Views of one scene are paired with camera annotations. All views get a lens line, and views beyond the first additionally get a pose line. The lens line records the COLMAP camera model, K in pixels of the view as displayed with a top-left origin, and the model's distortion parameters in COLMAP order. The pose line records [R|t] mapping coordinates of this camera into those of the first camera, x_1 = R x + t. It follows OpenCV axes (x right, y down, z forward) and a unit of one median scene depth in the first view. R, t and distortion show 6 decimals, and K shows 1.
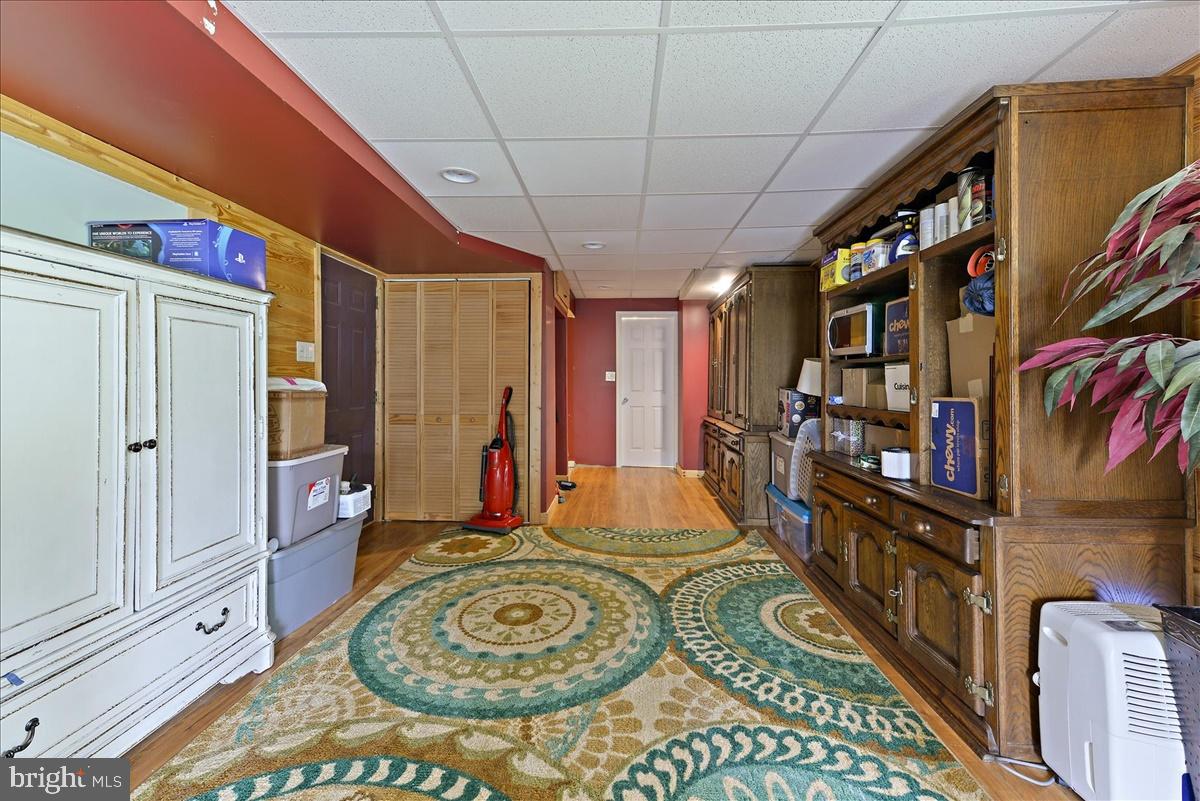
lens RADIAL K [[470.8, 0, 599.1], [0, 470.8, 380.5], [0, 0, 1]] dist [0.015393, -0.000344]
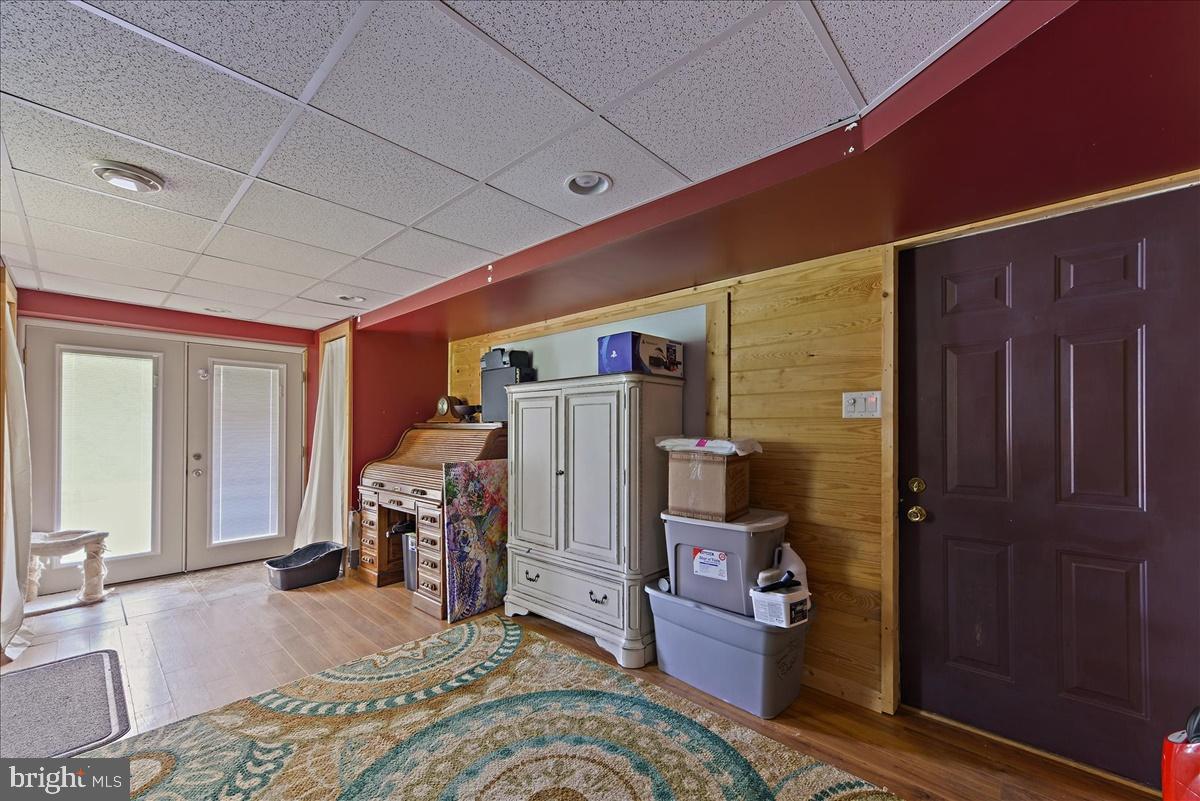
lens RADIAL K [[470.8, 0, 558.1], [0, 470.8, 427.3], [0, 0, 1]] dist [0.015393, -0.000344]
pose [[-0.675972, -0.007726, -0.736887, 0.306252], [-0.001973, 0.999960, -0.008675, -0.022692], [0.736925, -0.004410, -0.675960, 1.457518]]
